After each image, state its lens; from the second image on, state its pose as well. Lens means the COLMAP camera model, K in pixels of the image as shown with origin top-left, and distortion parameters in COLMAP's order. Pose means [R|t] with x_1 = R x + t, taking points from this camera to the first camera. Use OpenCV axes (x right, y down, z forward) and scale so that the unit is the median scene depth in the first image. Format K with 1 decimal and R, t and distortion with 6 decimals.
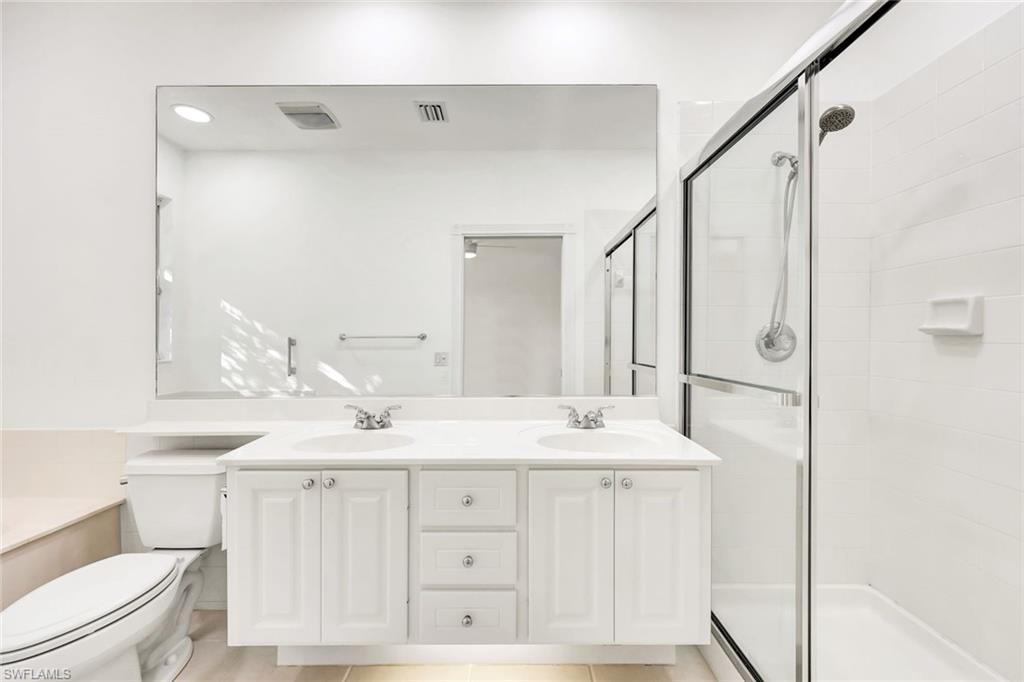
lens RADIAL K [[415.2, 0, 512.7], [0, 415.2, 343.1], [0, 0, 1]] dist [-0.001976, 0.000592]
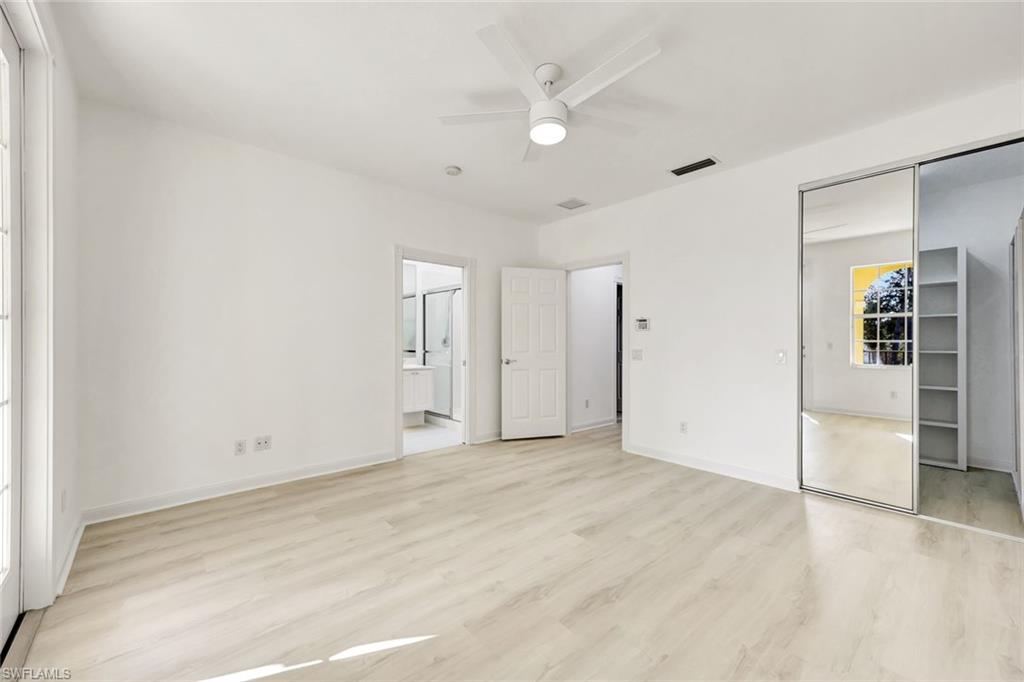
lens RADIAL K [[422.3, 0, 513.3], [0, 422.3, 339.0], [0, 0, 1]] dist [0.000156, 0.000001]
pose [[0.752239, 0.000527, 0.658890, -0.094973], [-0.001778, 0.999998, 0.001230, -0.001777], [-0.658887, -0.002097, 0.752239, -0.151428]]
